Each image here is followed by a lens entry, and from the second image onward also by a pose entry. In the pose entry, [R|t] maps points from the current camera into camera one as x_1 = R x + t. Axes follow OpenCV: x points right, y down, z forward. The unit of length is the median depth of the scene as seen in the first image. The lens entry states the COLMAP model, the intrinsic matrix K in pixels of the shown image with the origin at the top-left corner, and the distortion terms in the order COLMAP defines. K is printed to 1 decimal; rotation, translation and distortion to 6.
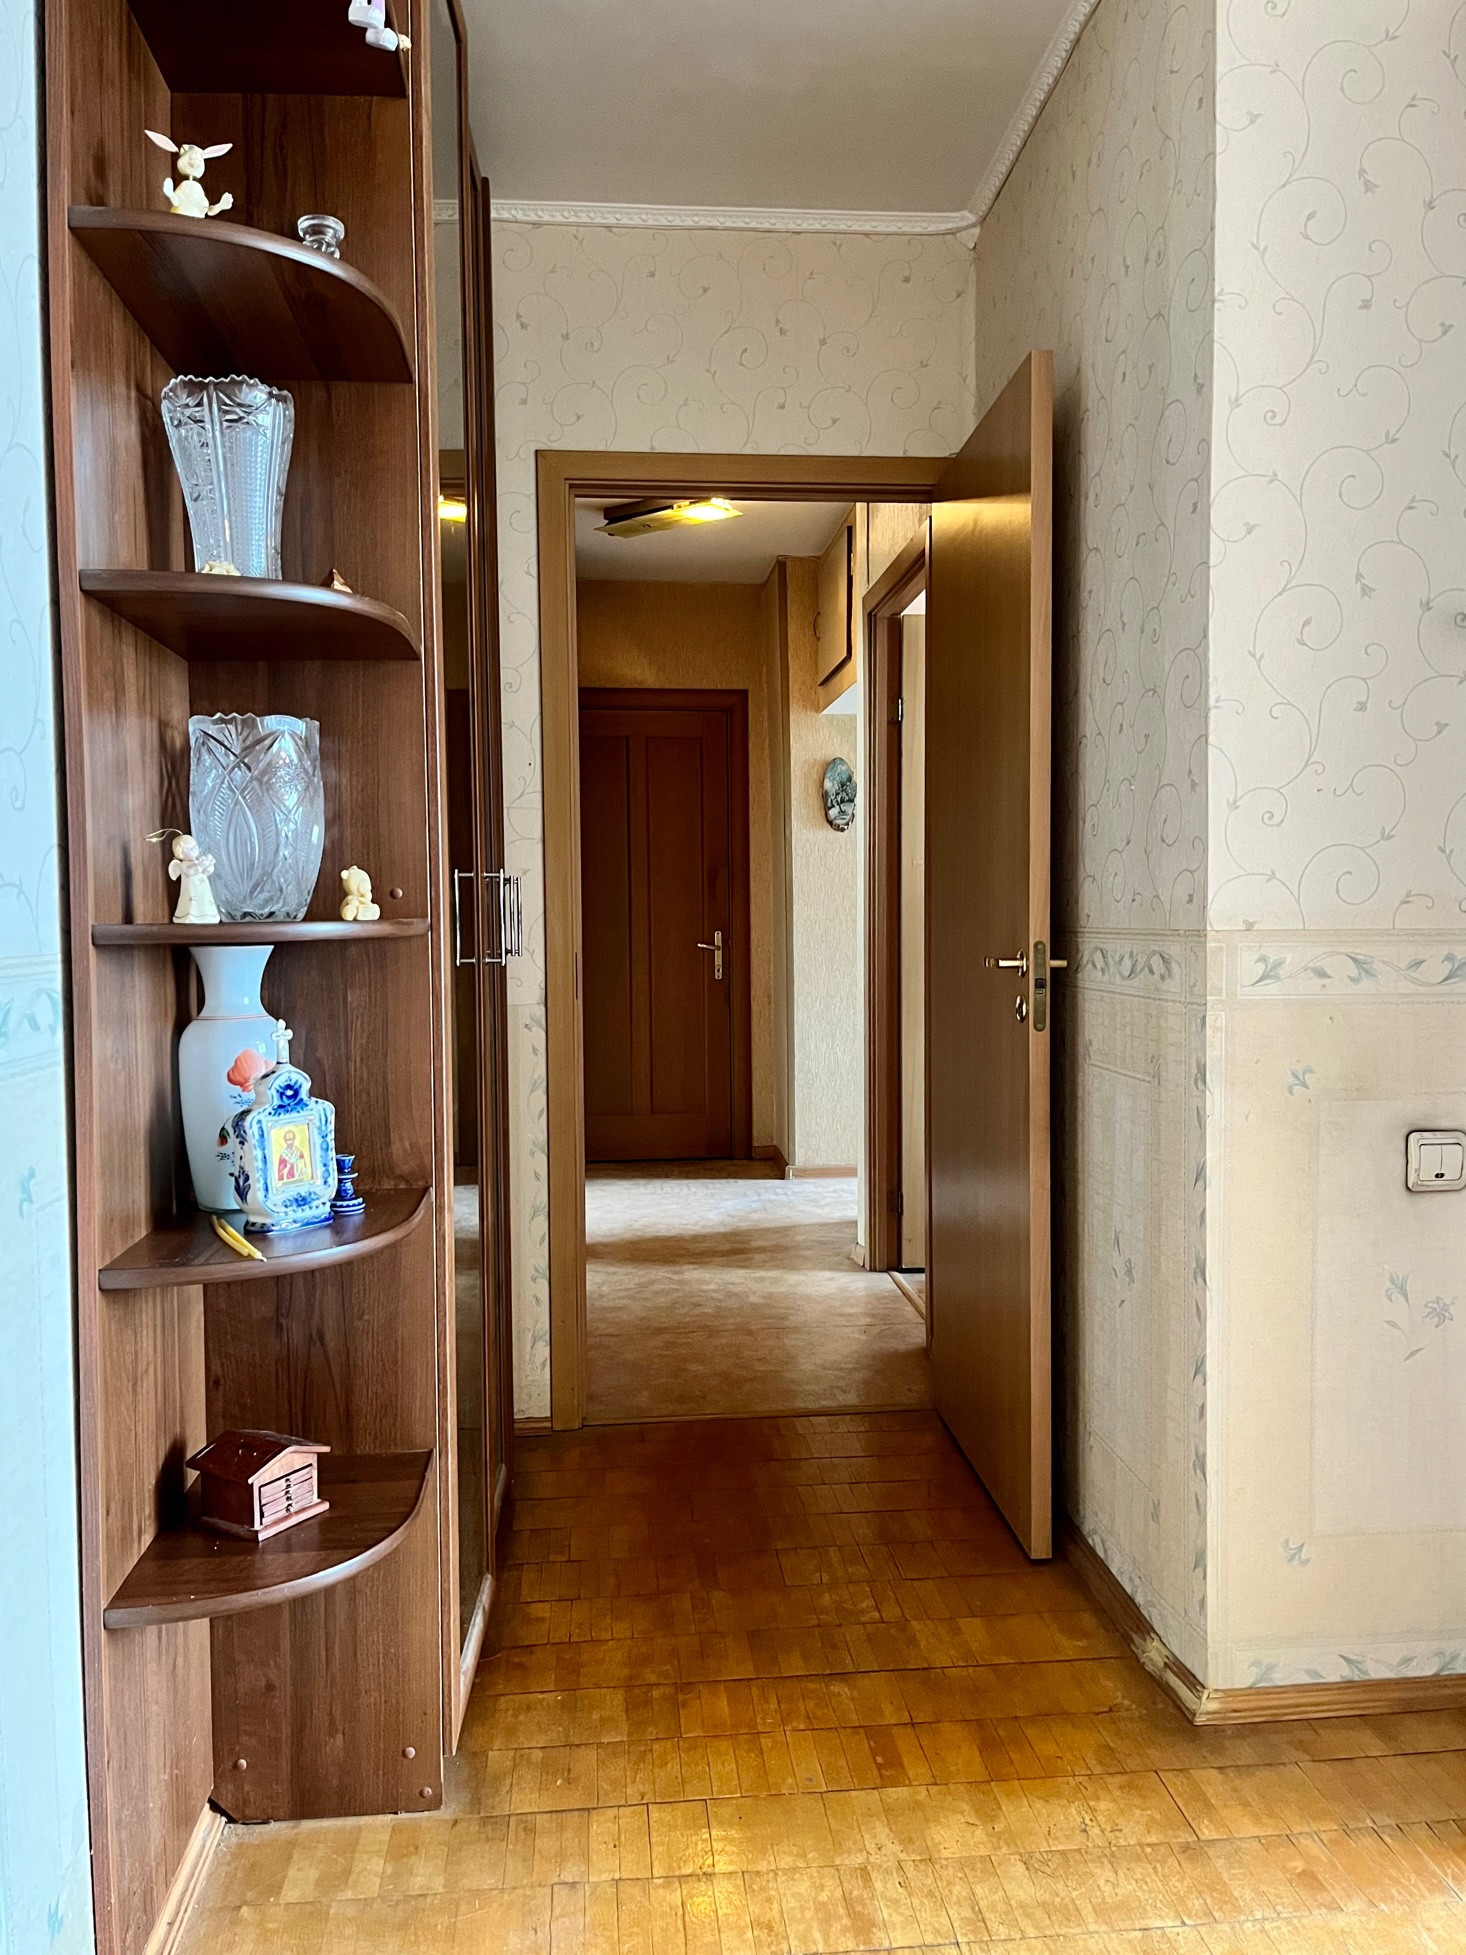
lens RADIAL K [[1594.6, 0, 733.7], [0, 1594.6, 1012.3], [0, 0, 1]] dist [0.075180, -0.111241]
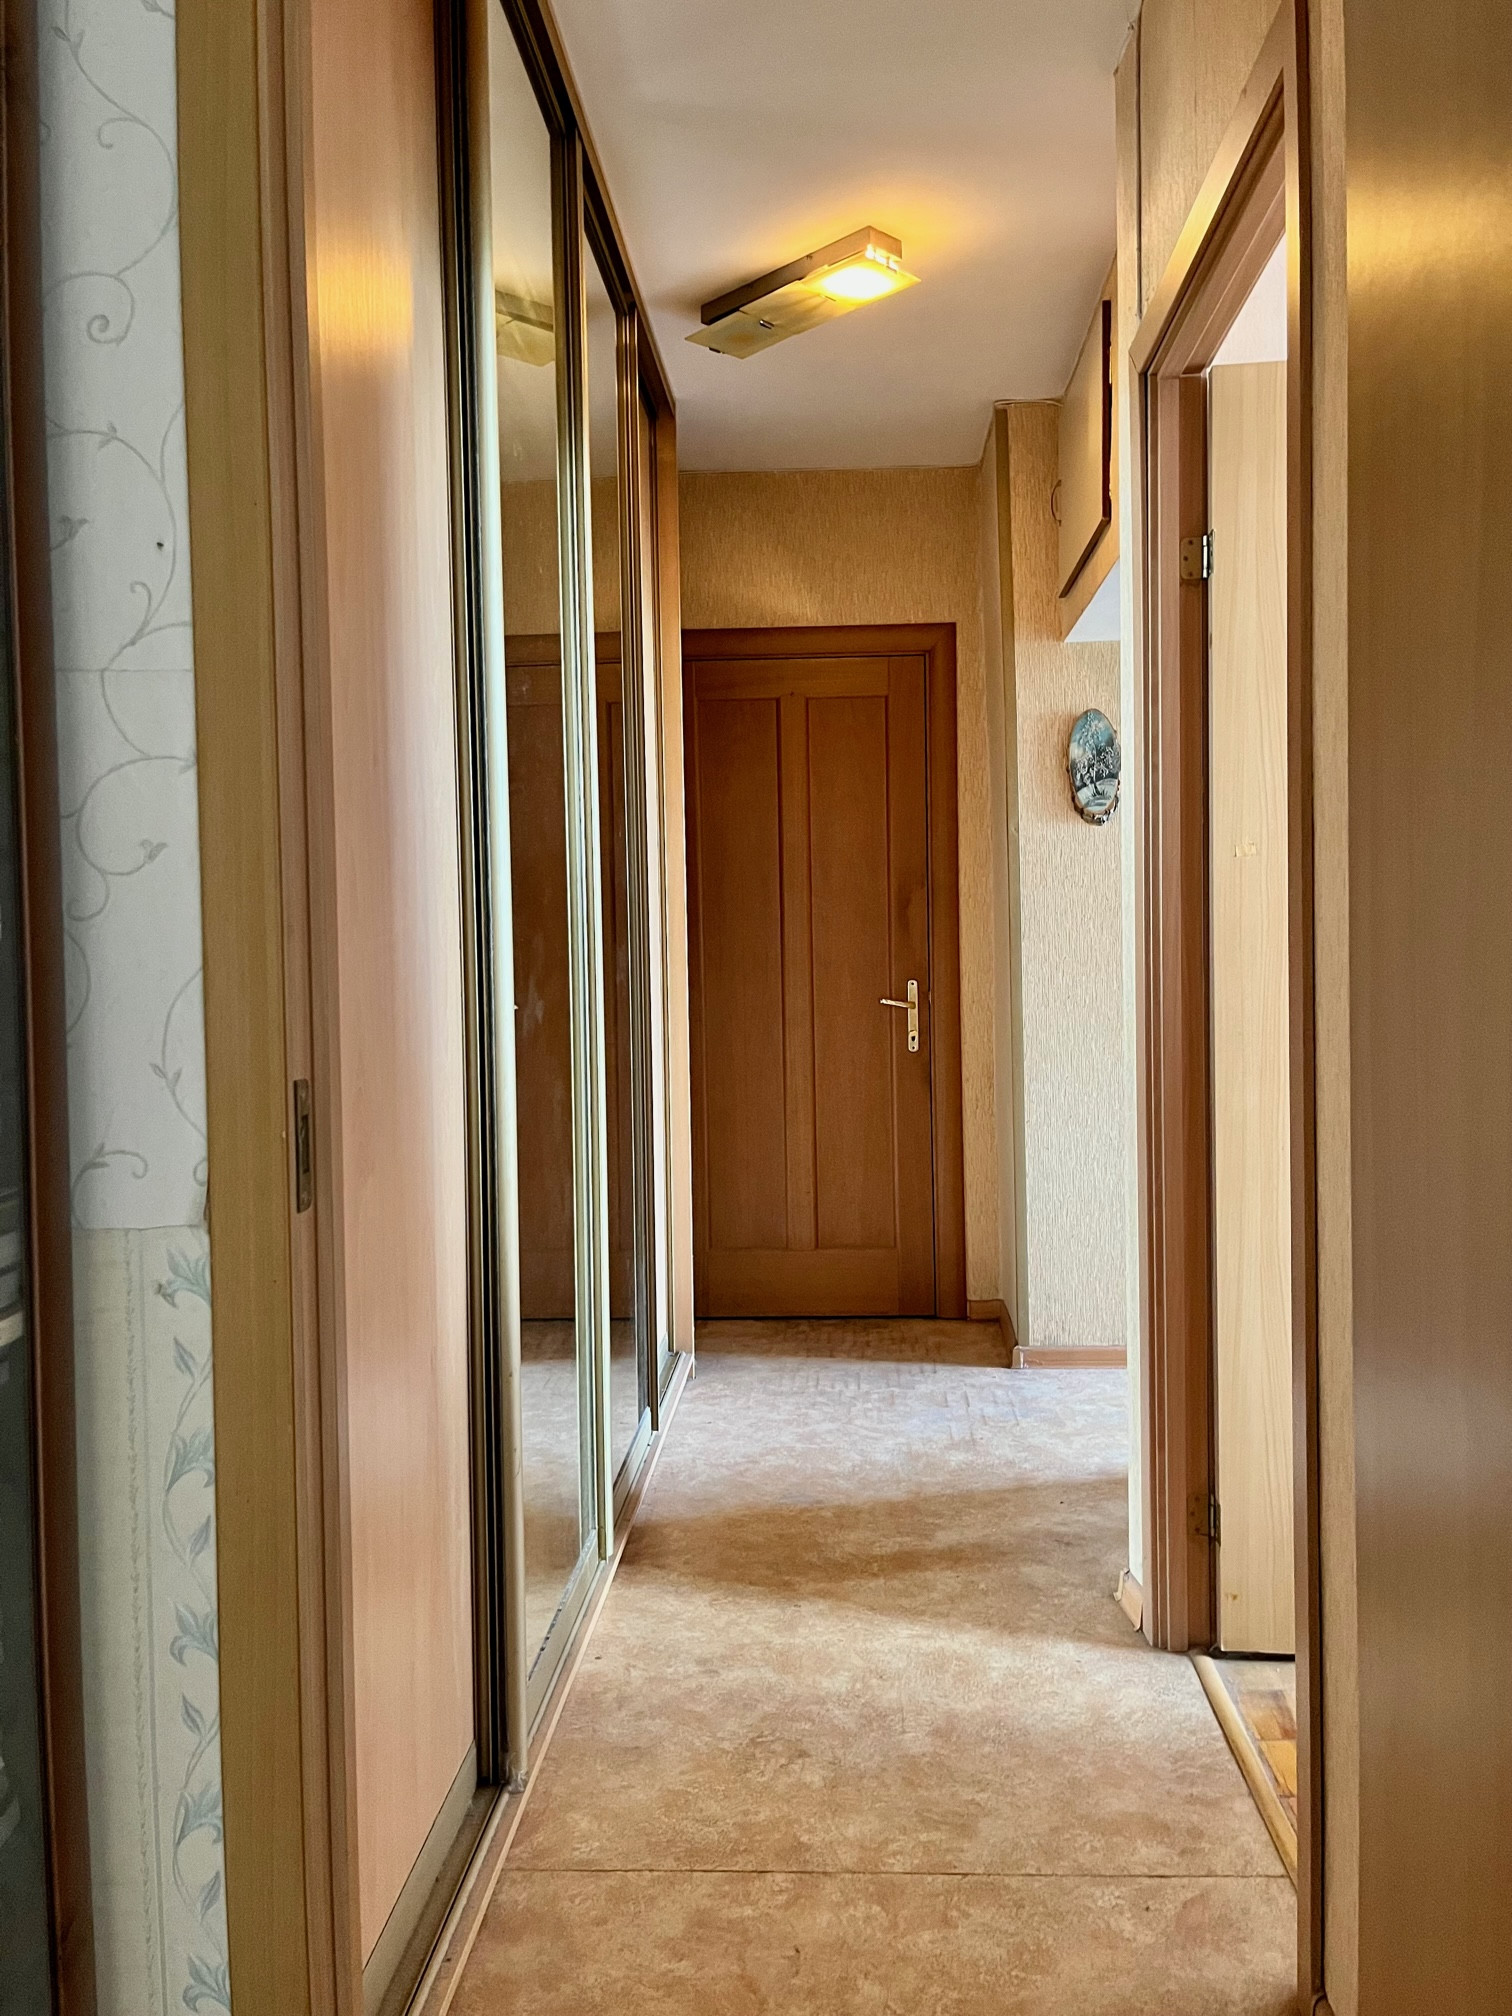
lens RADIAL K [[1561.7, 0, 772.8], [0, 1561.7, 1003.0], [0, 0, 1]] dist [0.053627, -0.064716]
pose [[0.989383, -0.004896, -0.145251, 0.029595], [0.000702, 0.999582, -0.028909, -0.023981], [0.145332, 0.028500, 0.988972, 0.364820]]
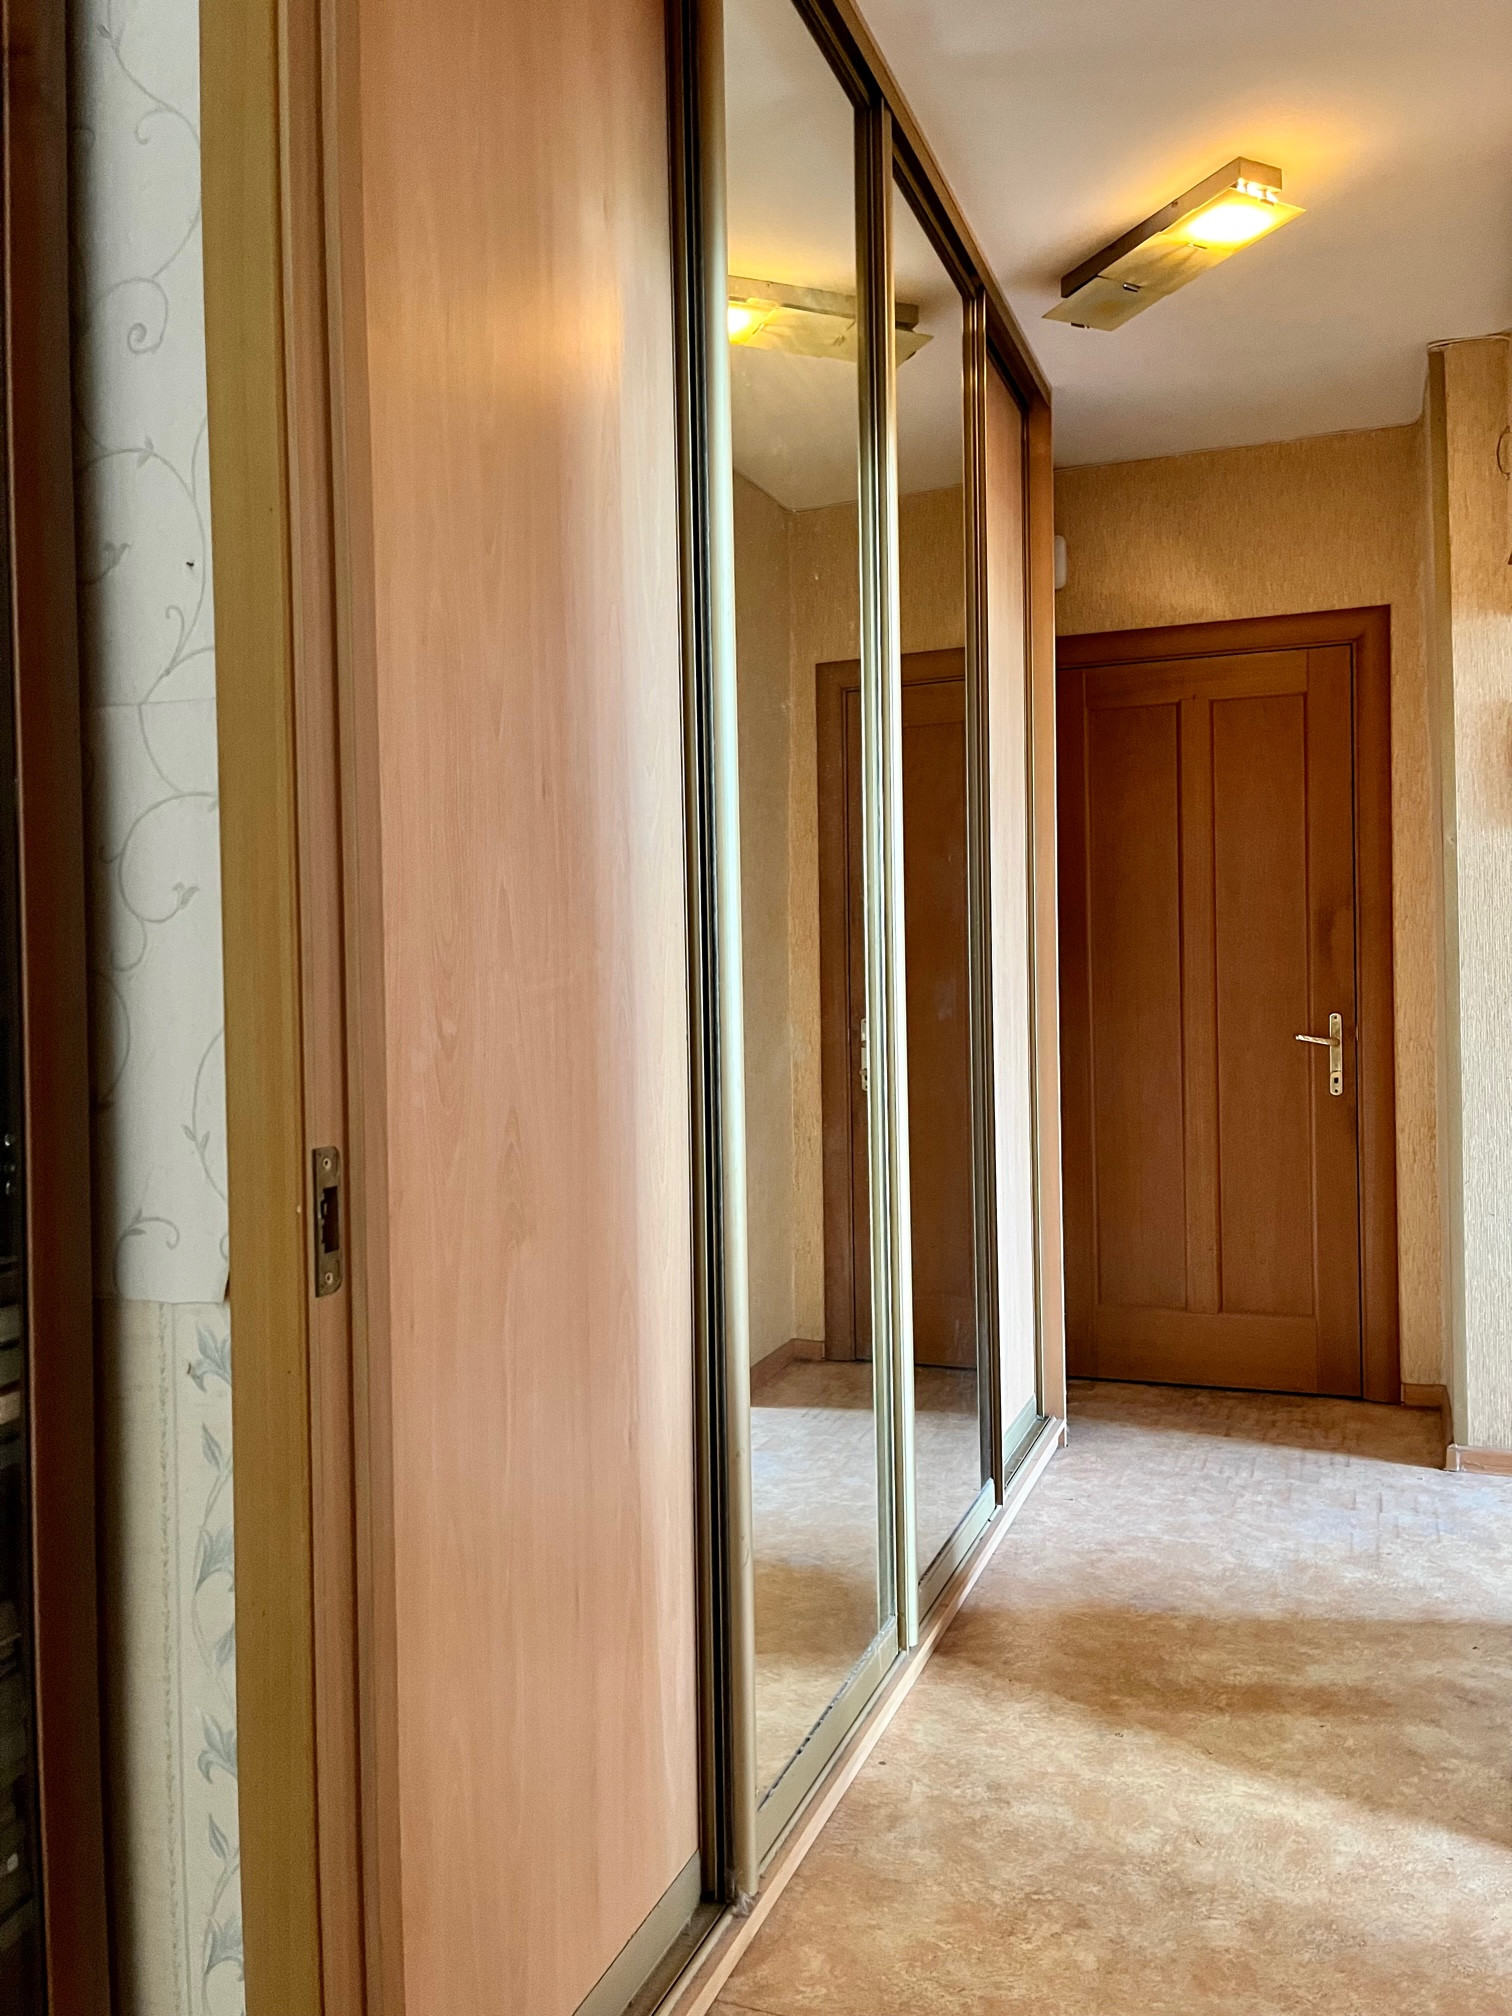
lens RADIAL K [[1554.0, 0, 757.8], [0, 1554.0, 1014.7], [0, 0, 1]] dist [0.075059, -0.099361]
pose [[0.894895, 0.000391, -0.446277, 0.062983], [-0.016933, 0.999309, -0.033079, -0.029757], [0.445956, 0.037159, 0.894283, 0.412770]]
